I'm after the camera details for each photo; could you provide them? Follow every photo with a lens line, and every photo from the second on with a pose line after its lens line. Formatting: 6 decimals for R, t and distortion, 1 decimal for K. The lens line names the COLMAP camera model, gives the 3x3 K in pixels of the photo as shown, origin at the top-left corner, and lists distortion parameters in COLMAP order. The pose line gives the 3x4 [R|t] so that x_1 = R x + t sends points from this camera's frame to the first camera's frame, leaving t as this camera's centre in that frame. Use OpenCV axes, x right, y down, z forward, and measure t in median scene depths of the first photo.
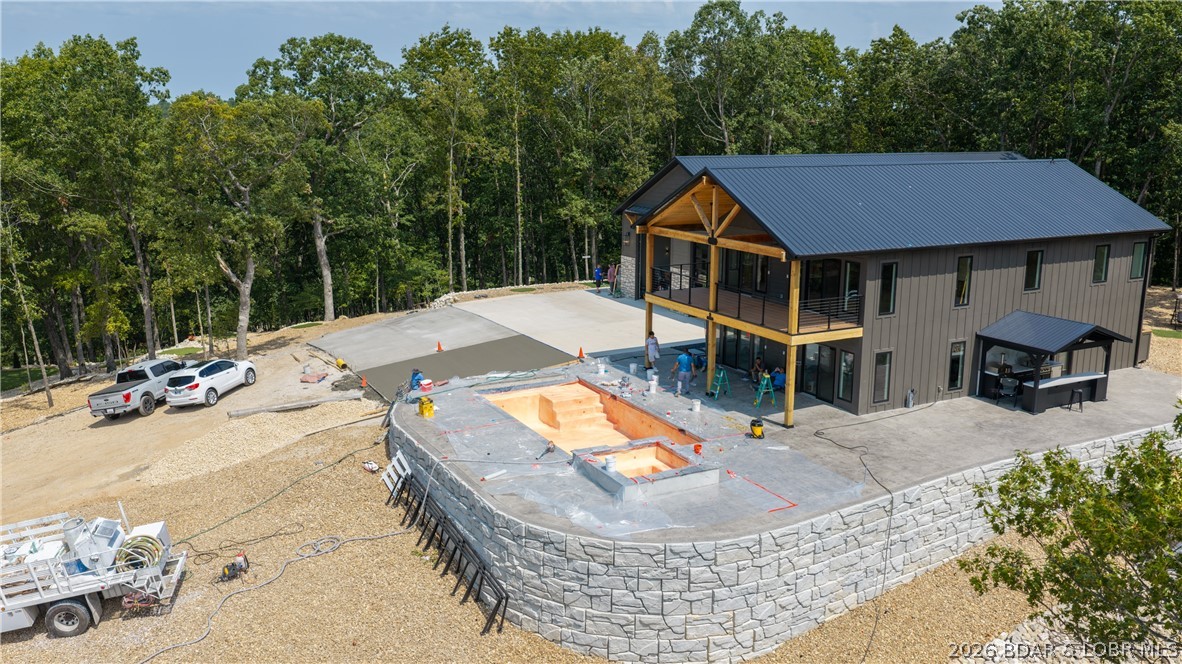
lens RADIAL K [[995.0, 0, 601.4], [0, 995.0, 320.9], [0, 0, 1]] dist [0.026966, -0.048597]
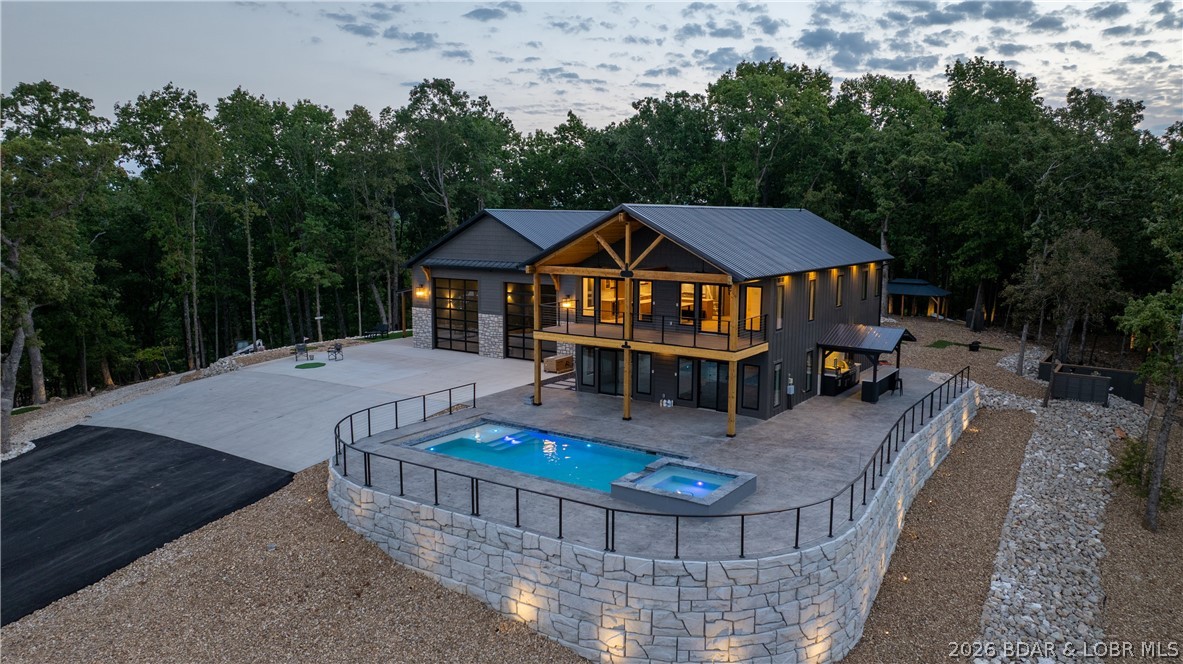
lens RADIAL K [[849.7, 0, 596.3], [0, 849.7, 309.9], [0, 0, 1]] dist [-0.005262, 0.017612]
pose [[0.889548, -0.051805, 0.453895, -0.202739], [0.088083, 0.994356, -0.059136, 0.005720], [-0.448270, 0.092584, 0.889091, 0.125695]]
